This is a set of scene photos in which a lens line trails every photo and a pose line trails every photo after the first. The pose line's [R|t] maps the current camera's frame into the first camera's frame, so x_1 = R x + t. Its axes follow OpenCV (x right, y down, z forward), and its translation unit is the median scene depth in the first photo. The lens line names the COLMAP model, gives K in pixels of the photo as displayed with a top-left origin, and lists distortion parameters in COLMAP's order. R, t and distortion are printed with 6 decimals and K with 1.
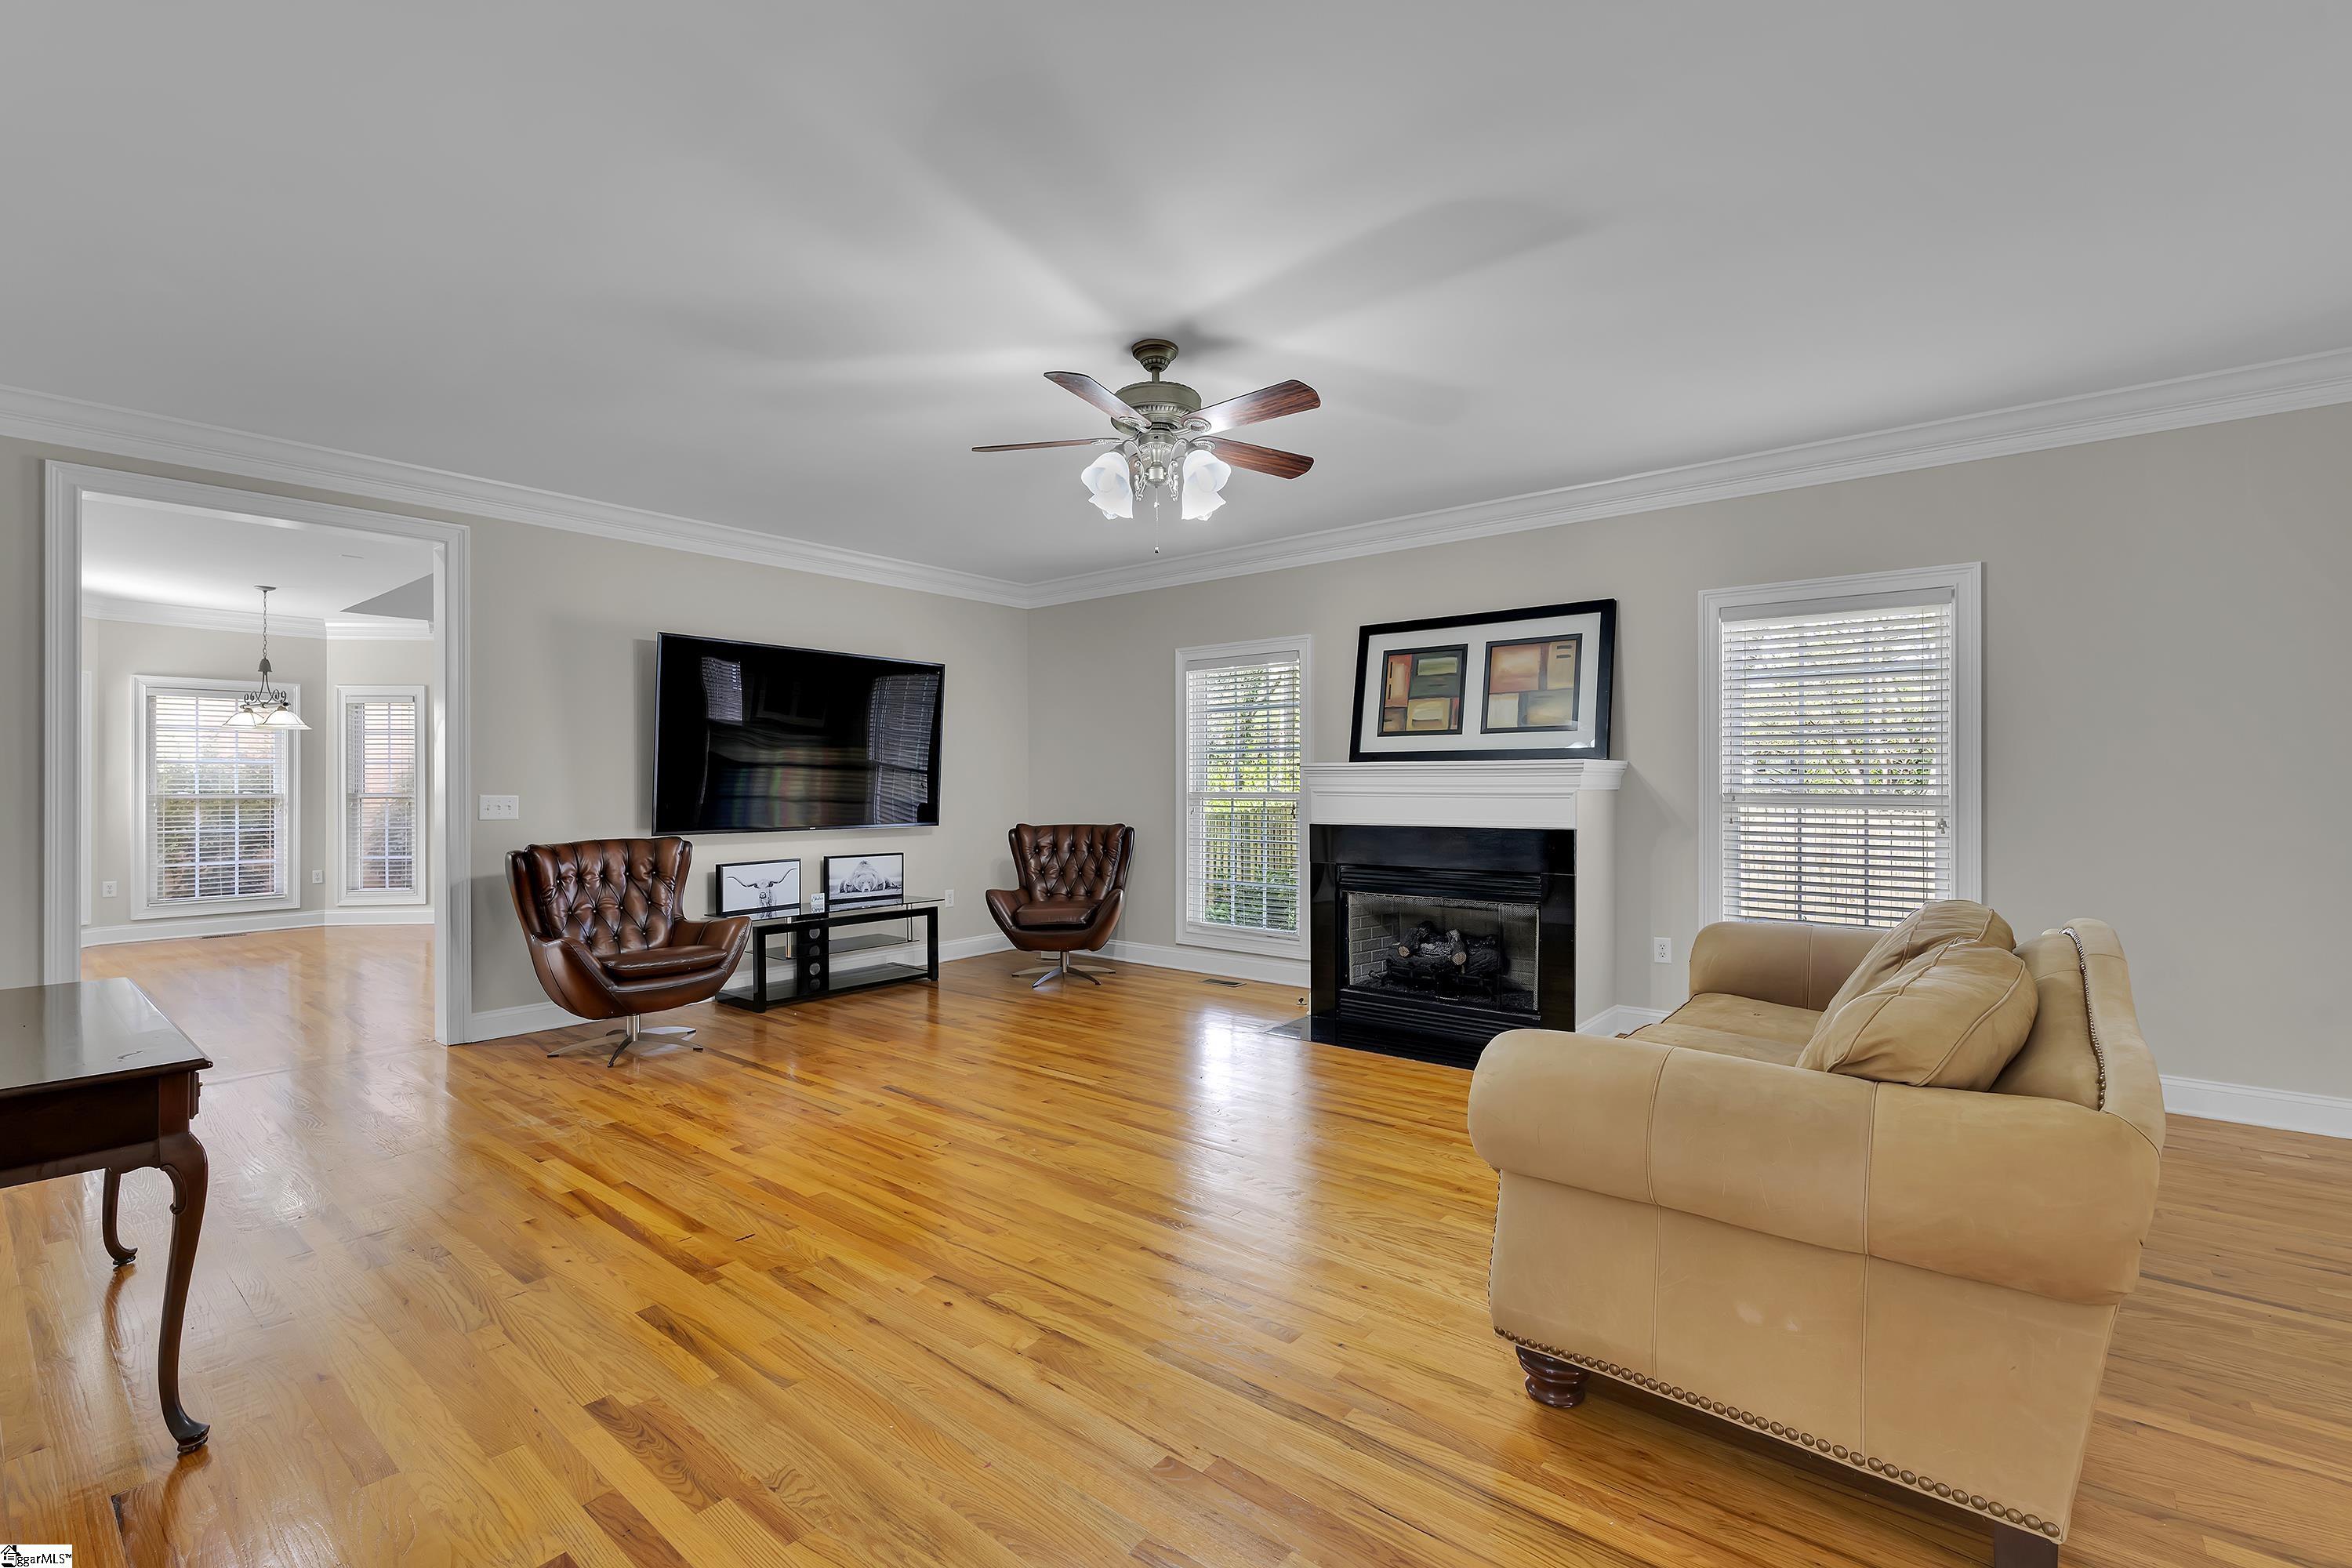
lens RADIAL K [[1031.0, 0, 1176.0], [0, 1031.0, 784.0], [0, 0, 1]] dist [-0.013577, 0.000102]
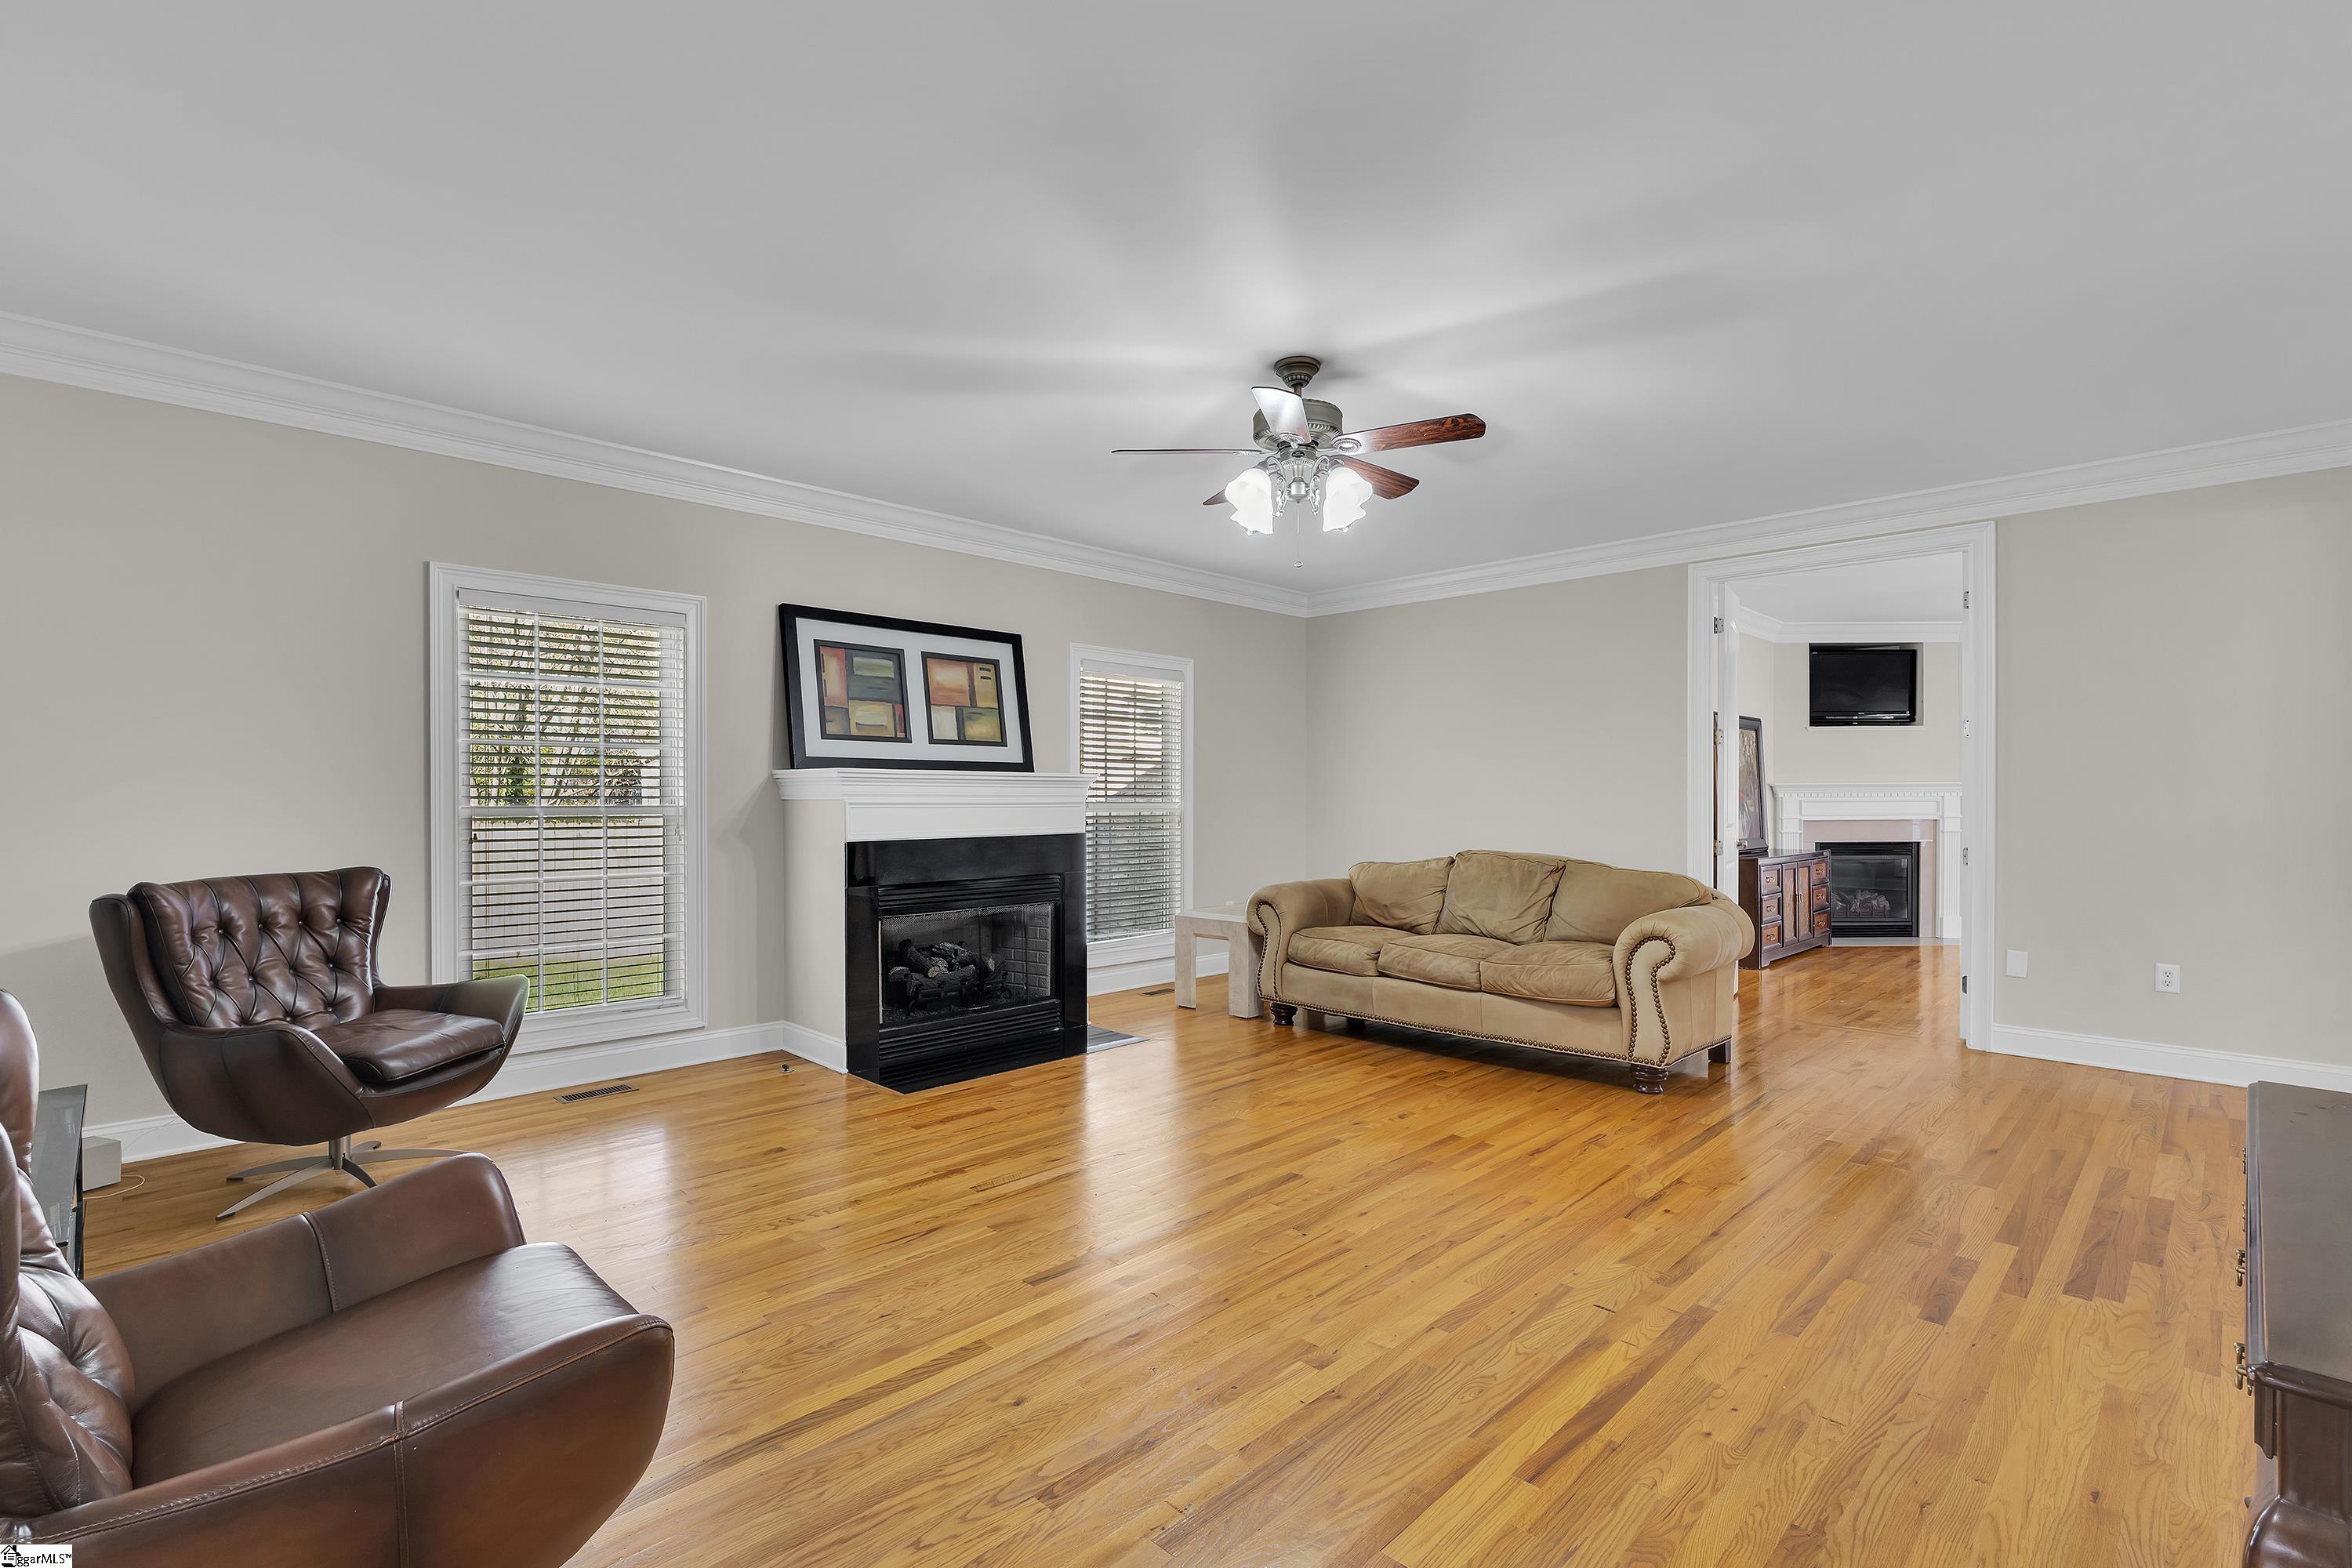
lens RADIAL K [[1078.0, 0, 1166.7], [0, 1078.0, 794.4], [0, 0, 1]] dist [-0.011417, -0.000244]
pose [[0.101186, 0.003303, 0.994862, -0.716431], [0.000372, 0.999994, -0.003358, 0.003558], [-0.994867, 0.000710, 0.101184, 0.668795]]
